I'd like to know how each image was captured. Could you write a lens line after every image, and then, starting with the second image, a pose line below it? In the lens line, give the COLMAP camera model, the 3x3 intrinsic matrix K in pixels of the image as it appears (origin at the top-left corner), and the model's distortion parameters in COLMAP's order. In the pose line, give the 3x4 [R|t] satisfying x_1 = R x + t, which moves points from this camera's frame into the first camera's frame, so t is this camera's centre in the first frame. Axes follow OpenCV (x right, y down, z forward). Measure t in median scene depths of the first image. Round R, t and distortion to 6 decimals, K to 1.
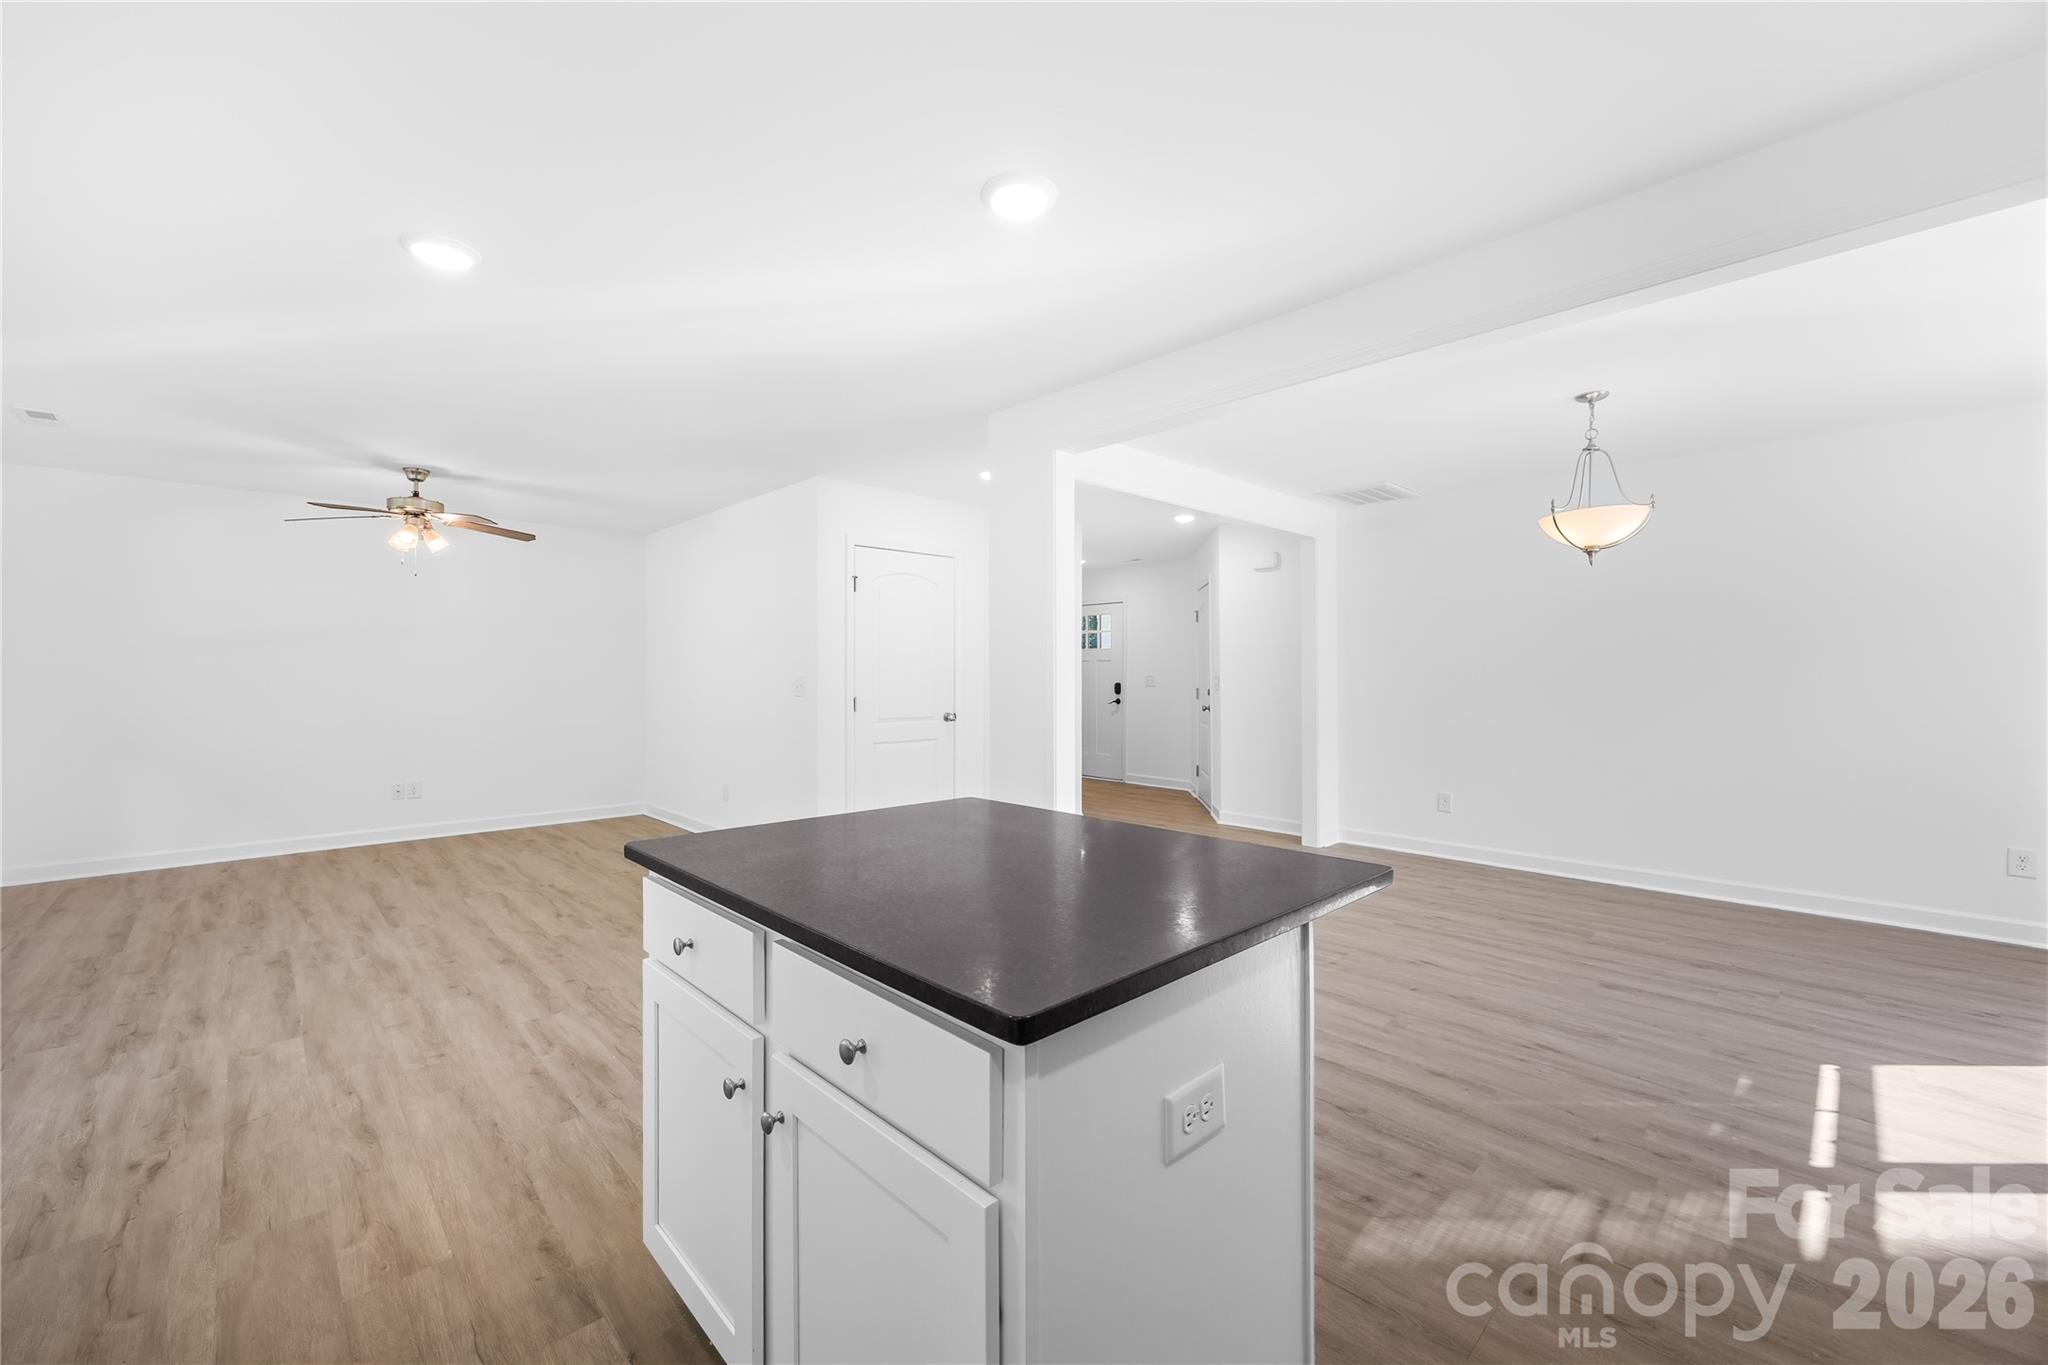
lens RADIAL K [[809.1, 0, 1023.9], [0, 809.1, 672.5], [0, 0, 1]] dist [-0.005247, -0.000230]
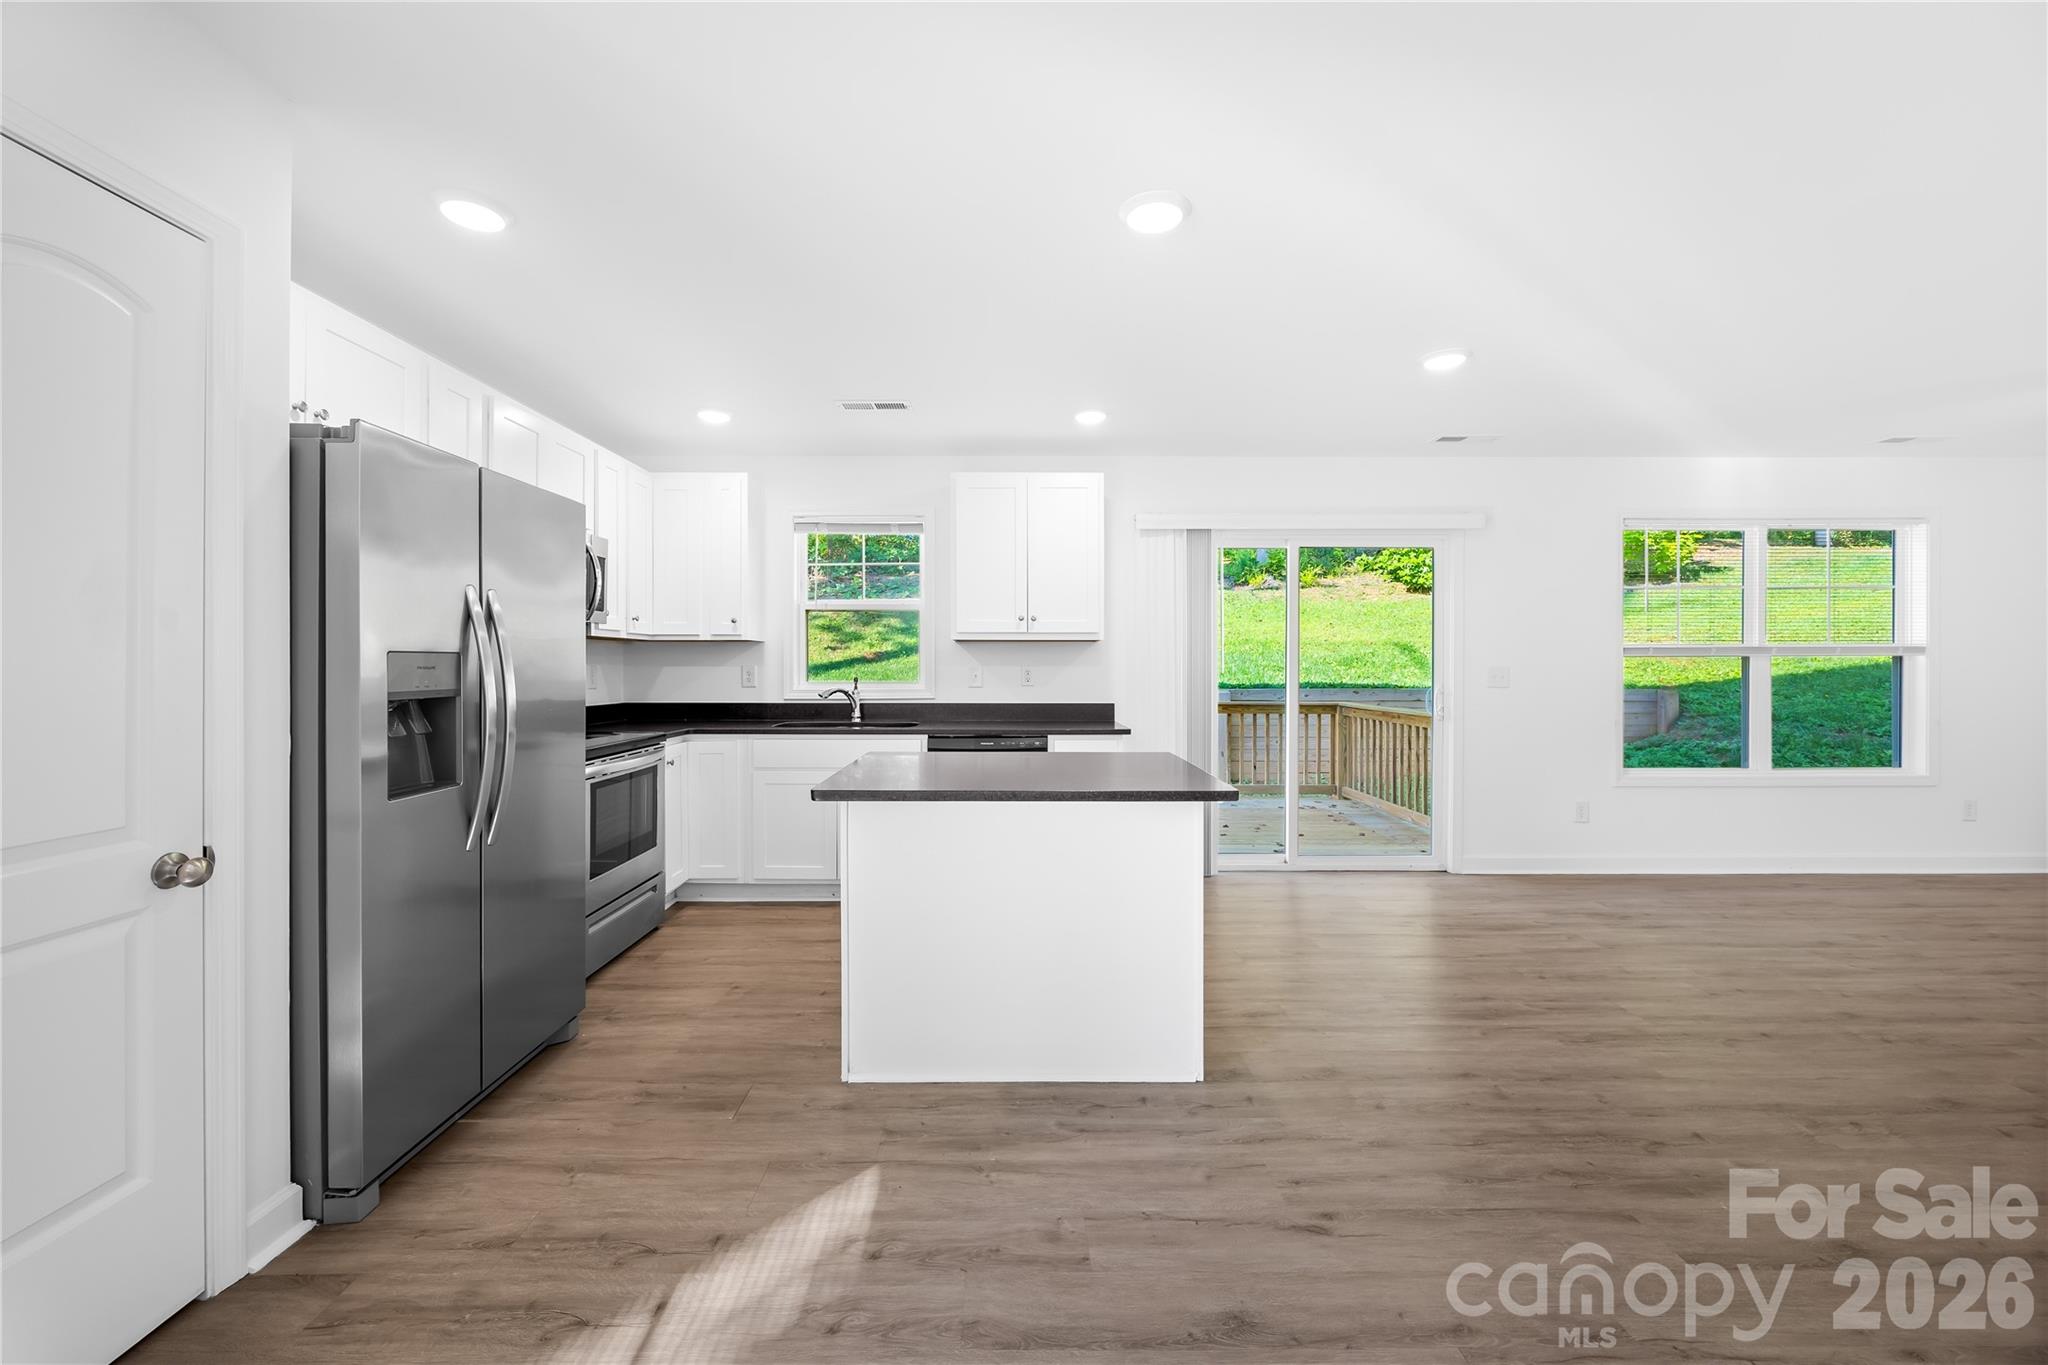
lens RADIAL K [[789.0, 0, 1003.9], [0, 789.0, 668.2], [0, 0, 1]] dist [-0.002821, 0.000223]
pose [[-0.693215, 0.003103, -0.720724, 0.670359], [0.001501, 0.999995, 0.002862, 0.005079], [0.720729, 0.000902, -0.693216, 1.201928]]
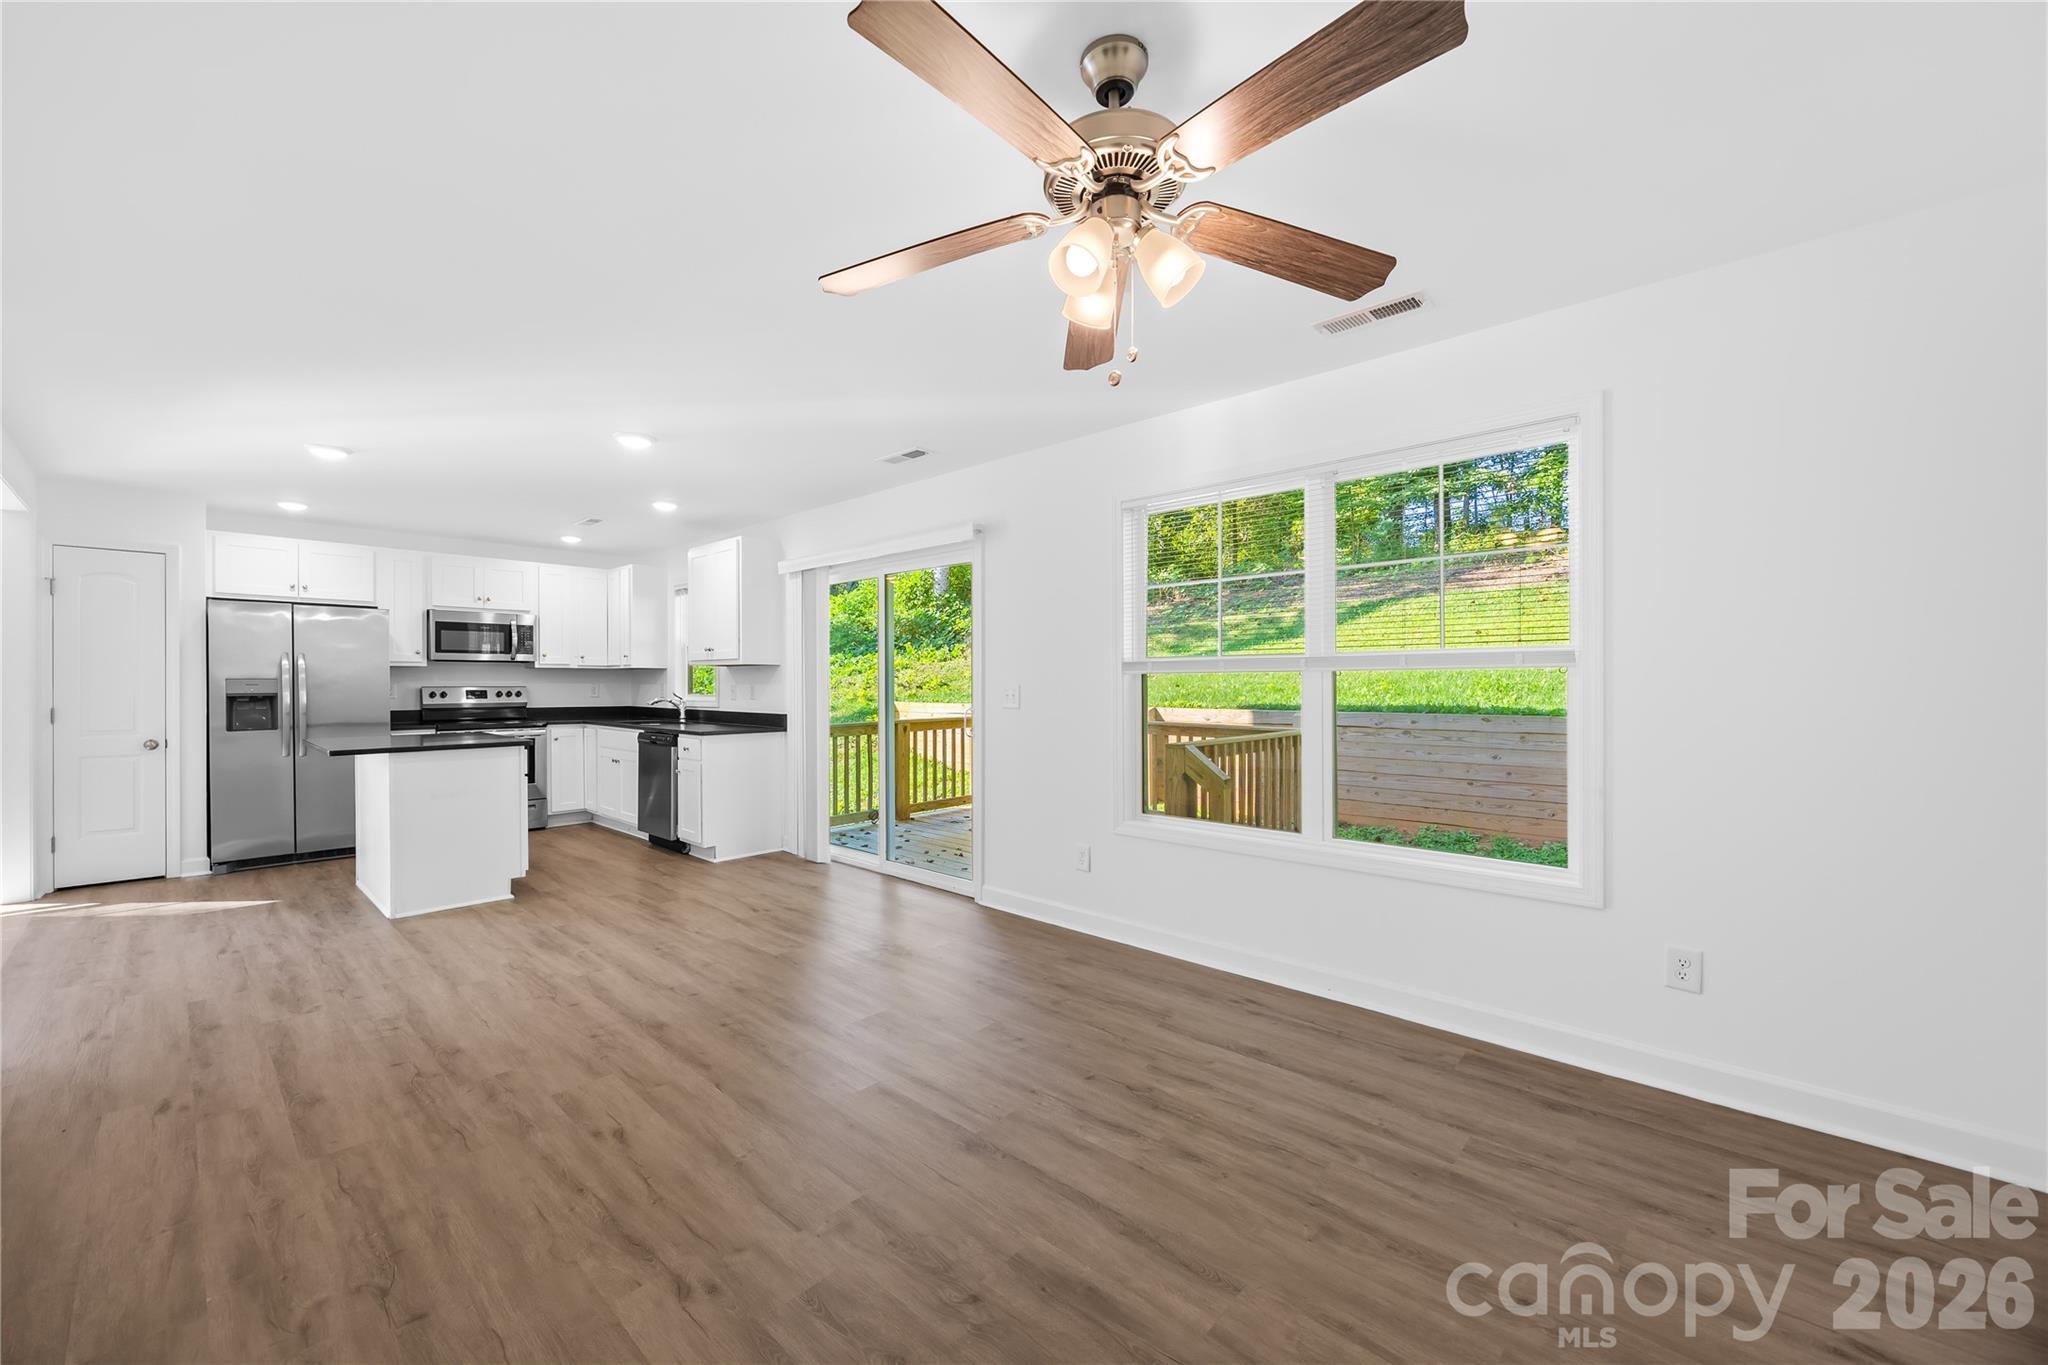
lens RADIAL K [[784.7, 0, 1019.3], [0, 784.7, 687.9], [0, 0, 1]] dist [-0.004172, -0.000352]
pose [[-0.998147, 0.001556, -0.060830, -1.243601], [0.001231, 0.999985, 0.005369, 0.005305], [0.060837, 0.005284, -0.998134, 2.354825]]
